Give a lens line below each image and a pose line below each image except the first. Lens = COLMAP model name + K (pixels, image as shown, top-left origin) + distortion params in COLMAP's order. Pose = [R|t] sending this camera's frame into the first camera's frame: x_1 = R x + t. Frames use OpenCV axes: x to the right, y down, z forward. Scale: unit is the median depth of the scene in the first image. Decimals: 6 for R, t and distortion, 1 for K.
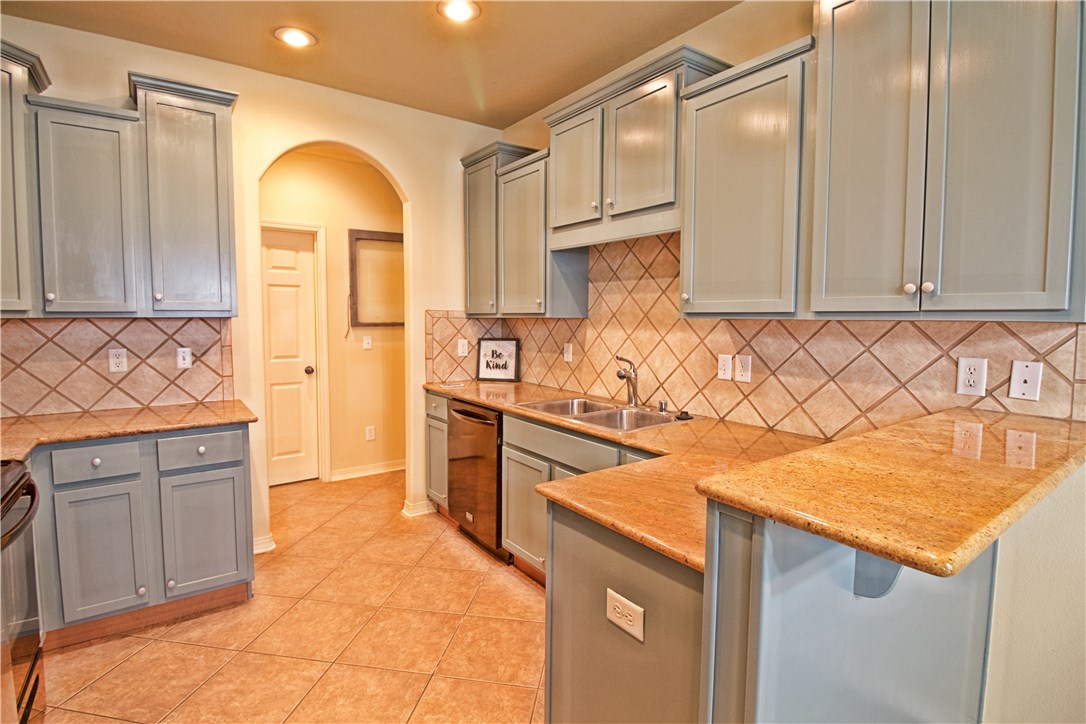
lens RADIAL K [[540.7, 0, 549.9], [0, 540.7, 354.6], [0, 0, 1]] dist [-0.011161, -0.006001]
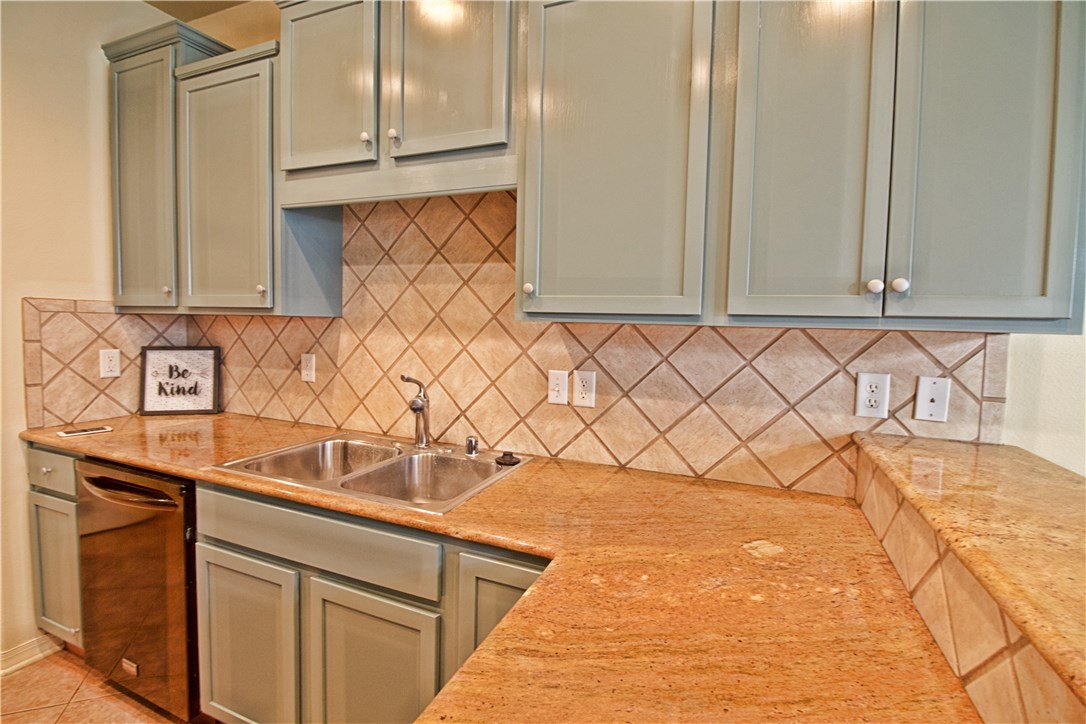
lens RADIAL K [[540.7, 0, 564.0], [0, 540.7, 352.6], [0, 0, 1]] dist [-0.011161, -0.006001]
pose [[0.862068, -0.015988, 0.506541, -0.037183], [0.016943, 0.999853, 0.002723, -0.022909], [-0.506510, 0.006235, 0.862212, 0.319083]]
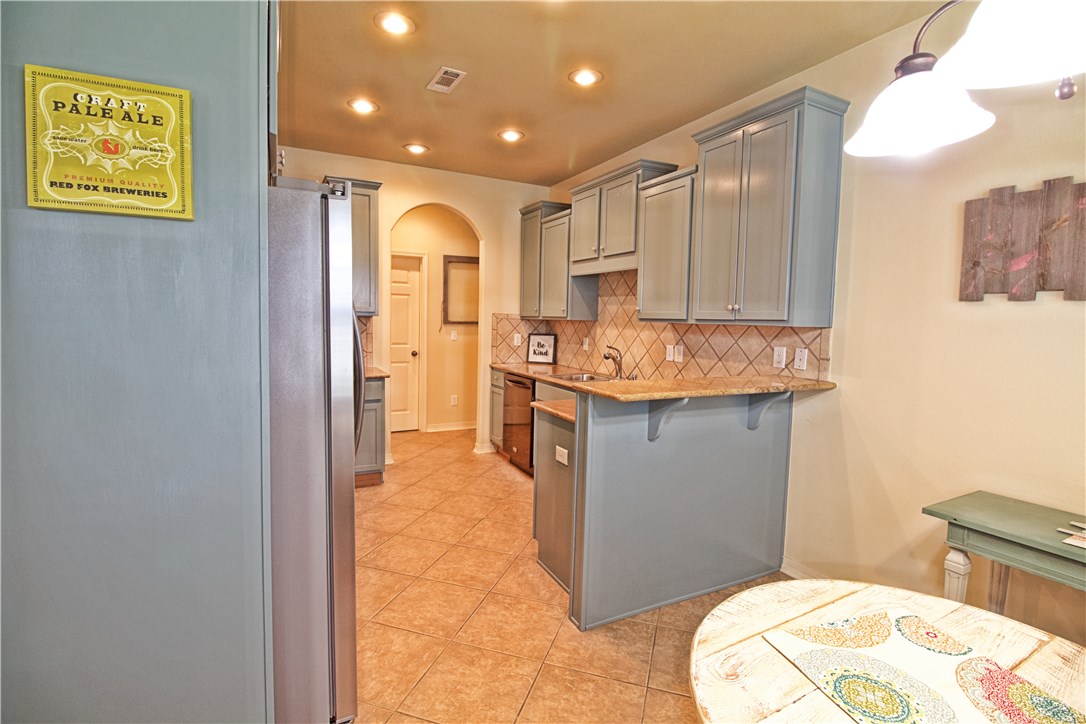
lens RADIAL K [[540.7, 0, 548.2], [0, 540.7, 359.7], [0, 0, 1]] dist [-0.011161, -0.006001]
pose [[0.987460, 0.030241, -0.154943, 0.192306], [-0.029448, 0.999539, 0.007412, 0.036454], [0.155096, -0.002756, 0.987896, -0.547773]]
